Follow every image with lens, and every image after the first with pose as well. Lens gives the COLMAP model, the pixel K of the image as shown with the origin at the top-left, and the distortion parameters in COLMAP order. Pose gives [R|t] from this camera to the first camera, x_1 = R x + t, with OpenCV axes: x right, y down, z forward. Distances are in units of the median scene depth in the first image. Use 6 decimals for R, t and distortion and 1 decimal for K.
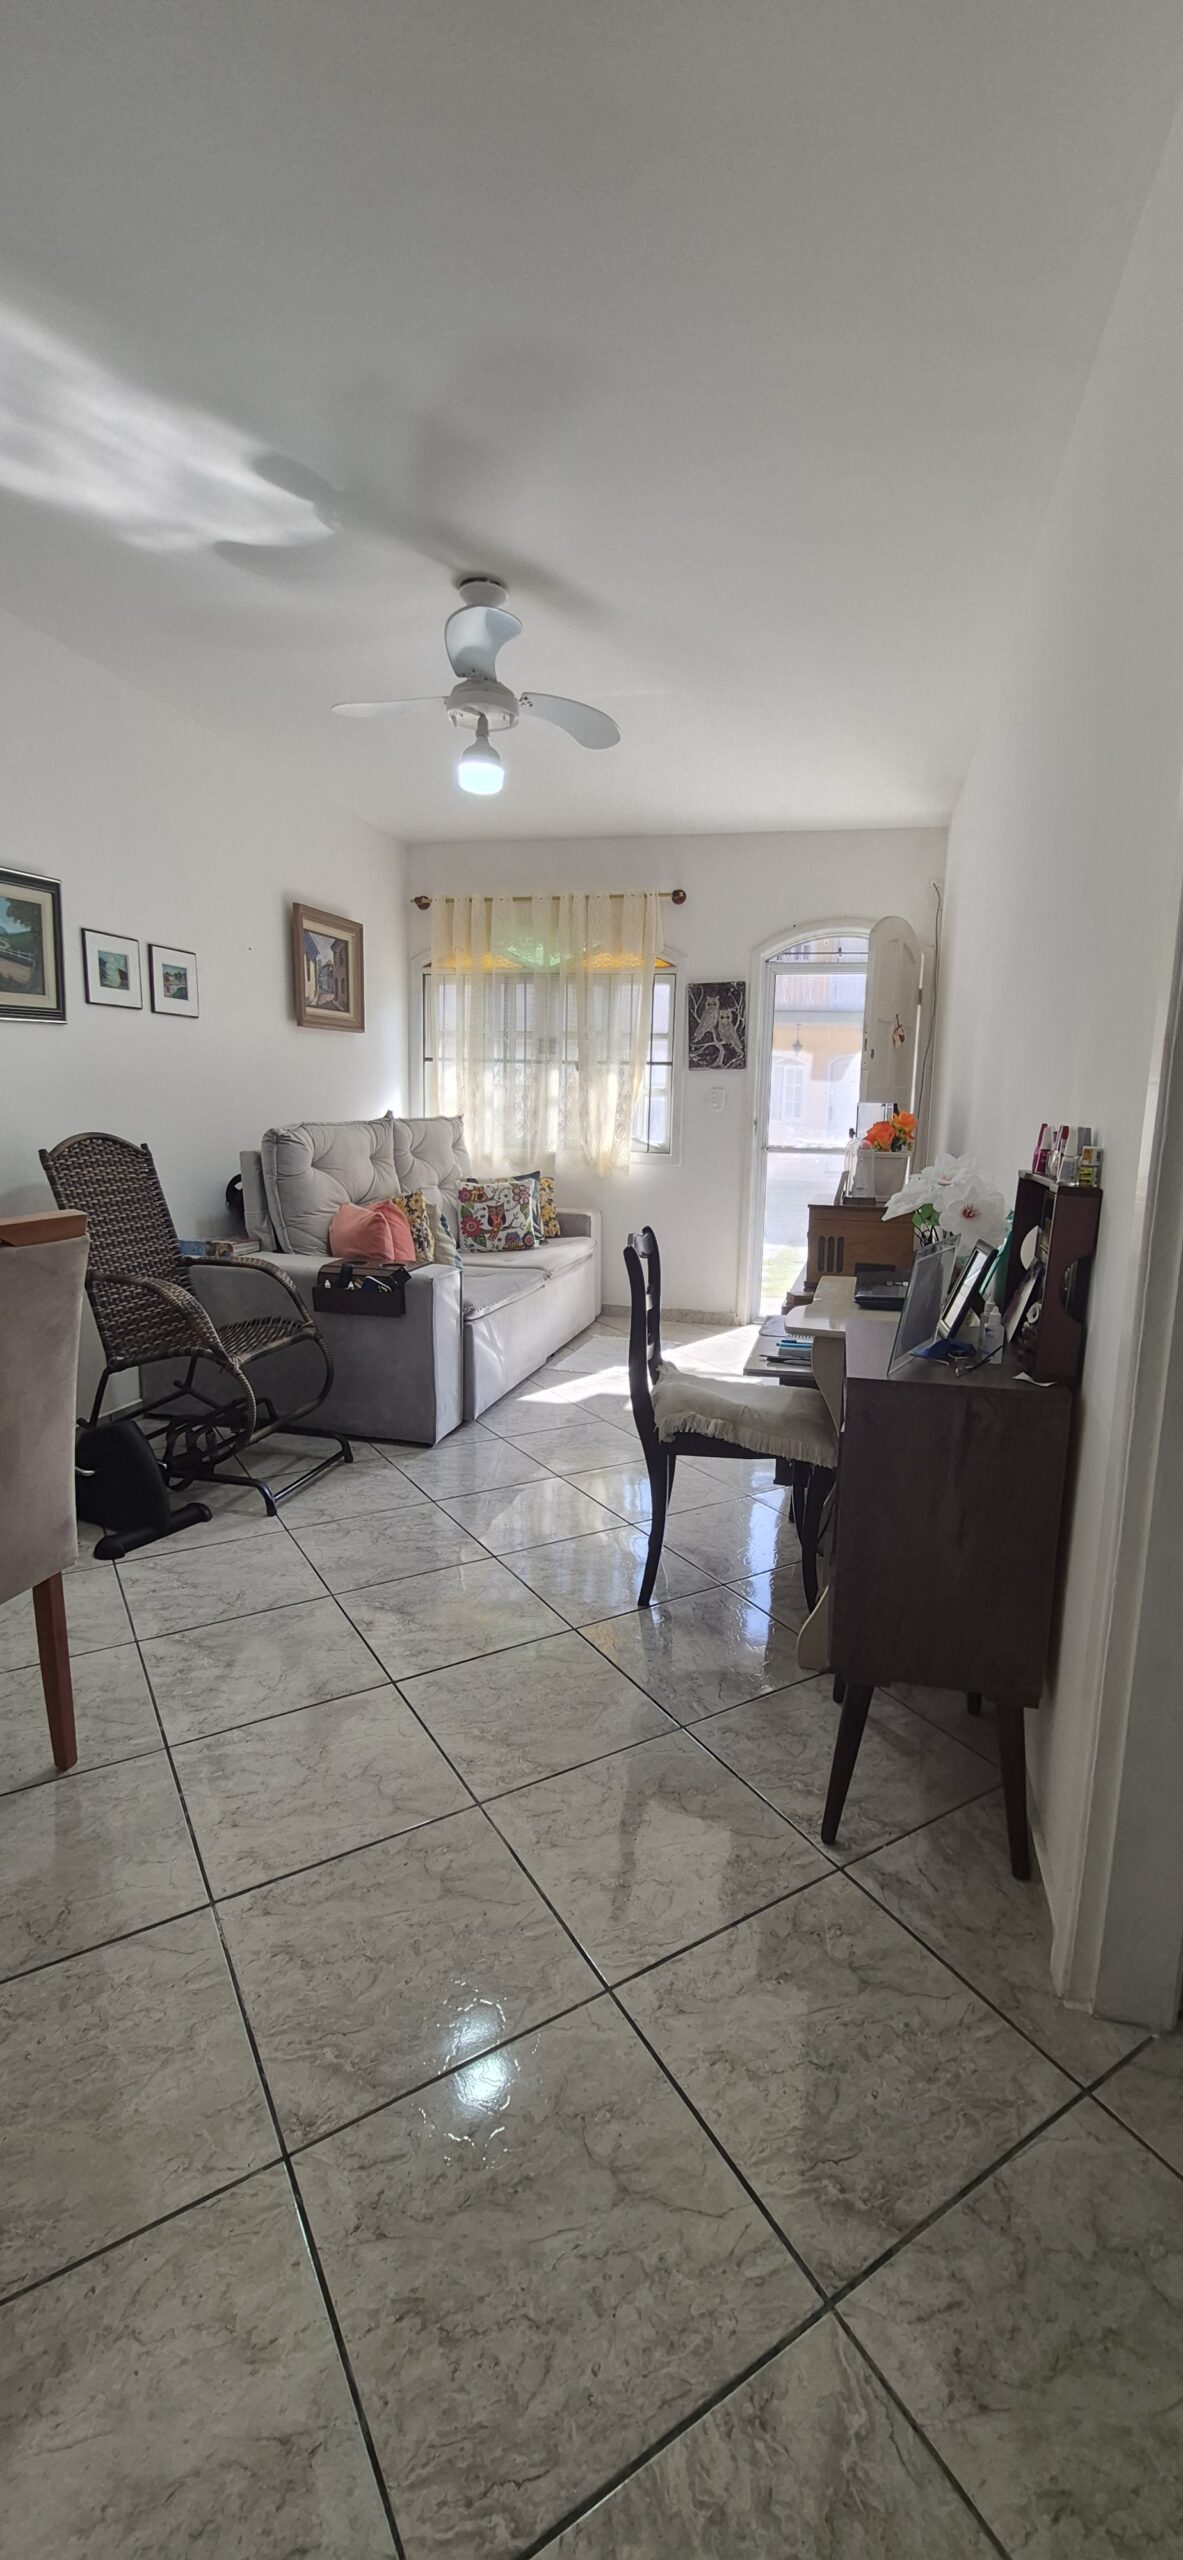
lens RADIAL K [[1059.4, 0, 605.1], [0, 1059.4, 1292.0], [0, 0, 1]] dist [0.006550, -0.001409]
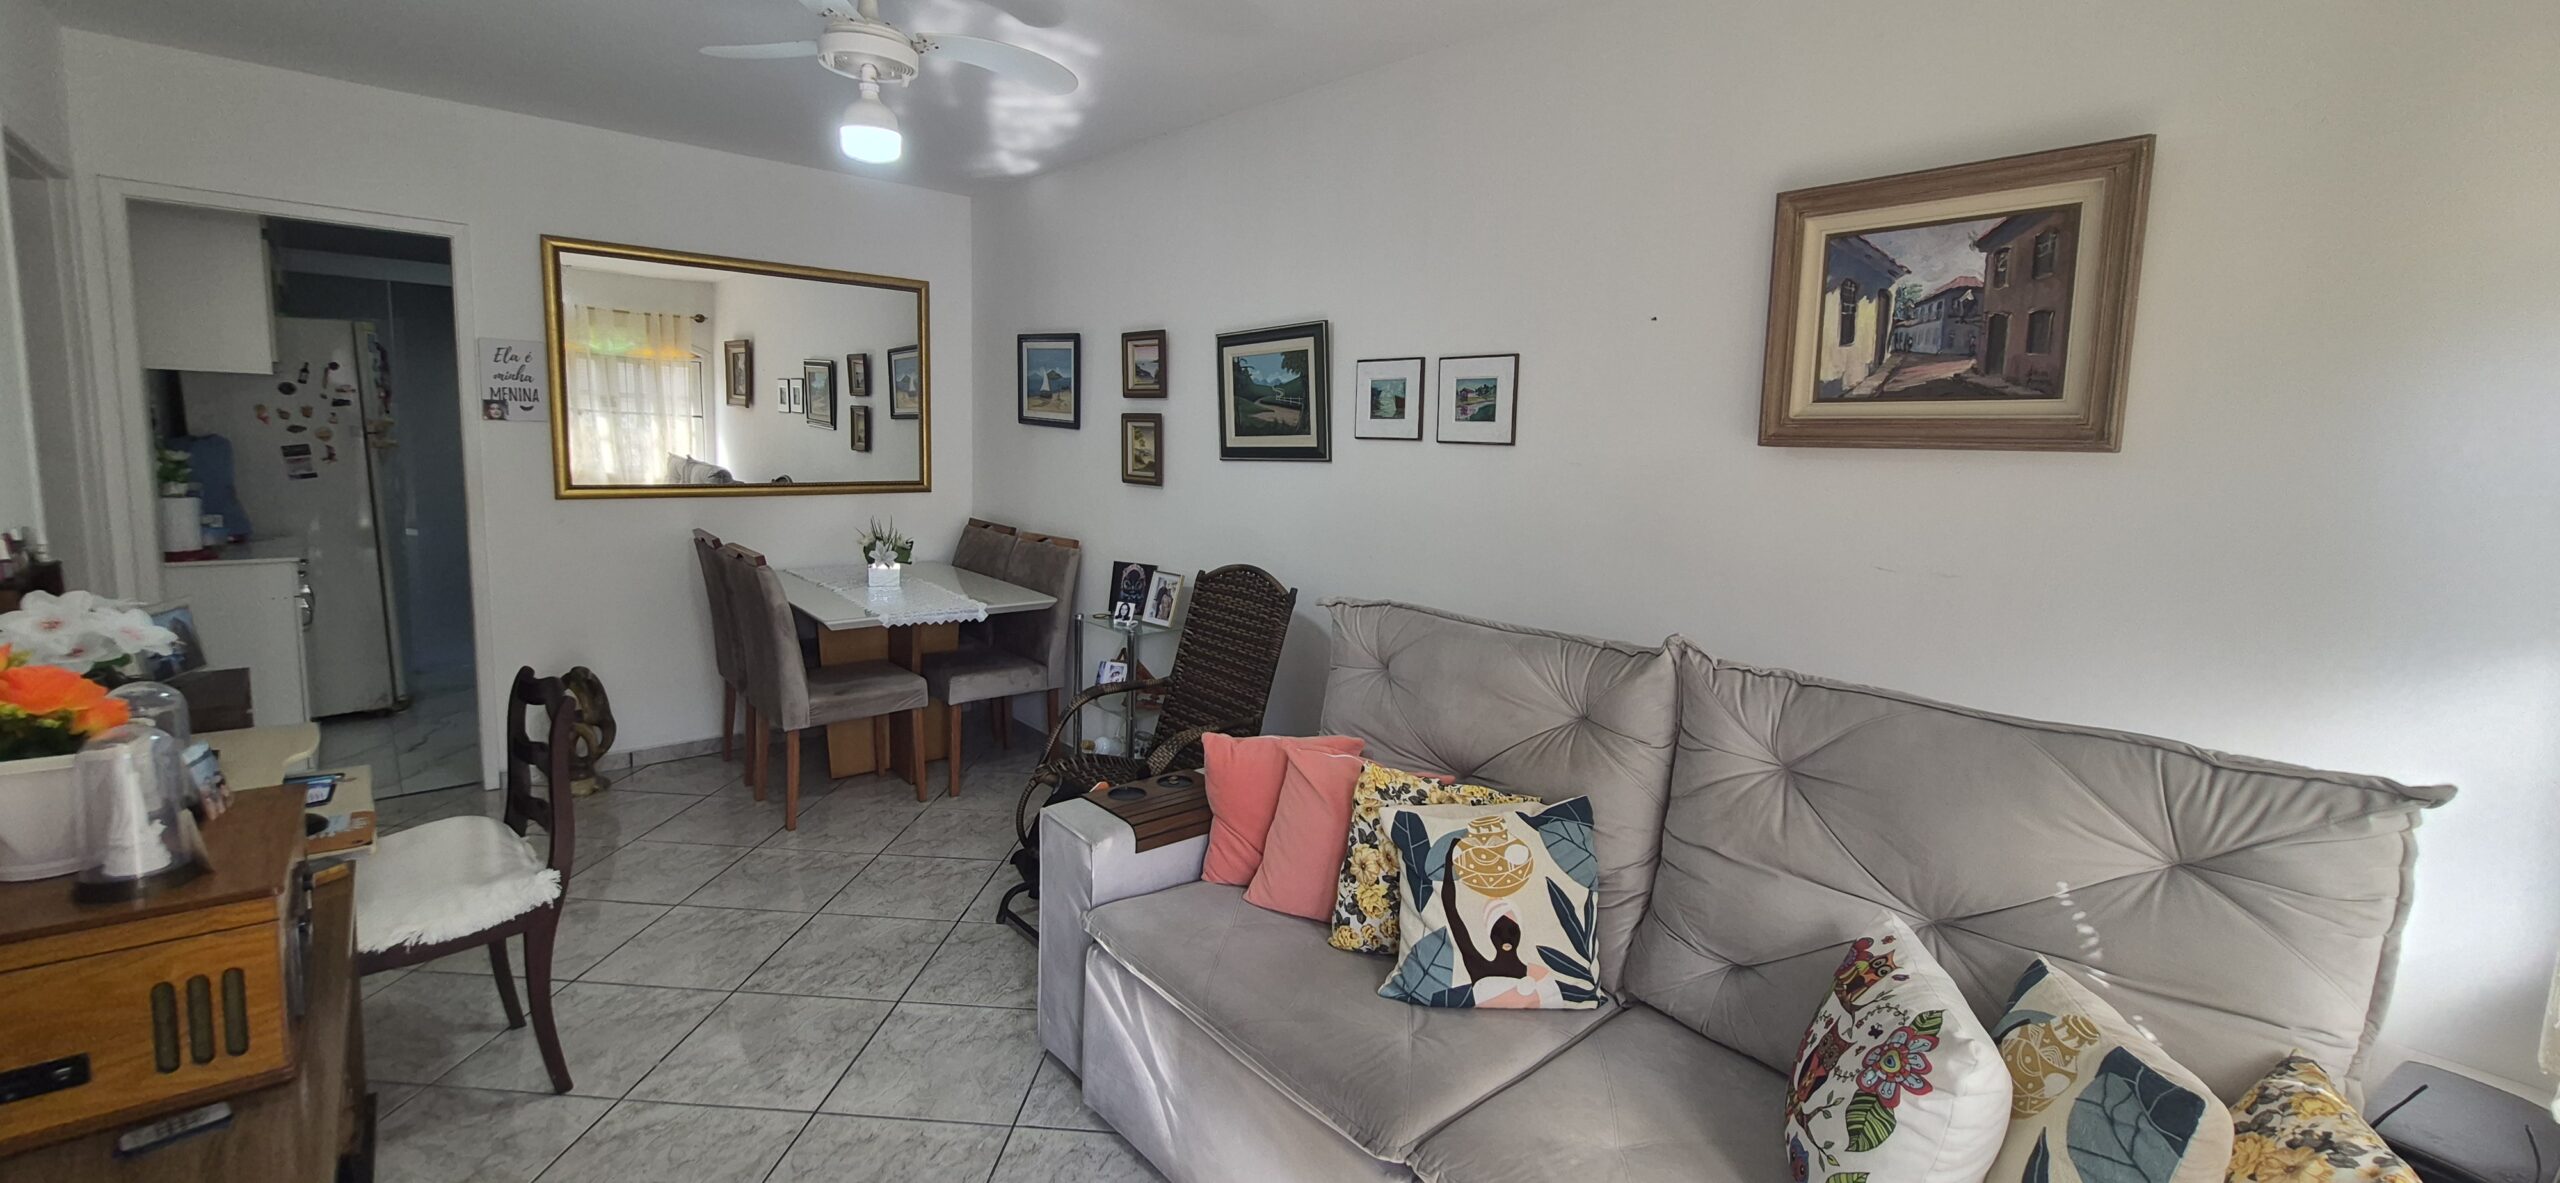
lens RADIAL K [[1059.4, 0, 1280.5], [0, 1059.4, 577.0], [0, 0, 1]] dist [0.006550, -0.001409]
pose [[-0.574330, 0.064104, -0.816110, 0.312254], [-0.194774, 0.957600, 0.212288, -0.331494], [0.795115, 0.280880, -0.537493, 1.443753]]
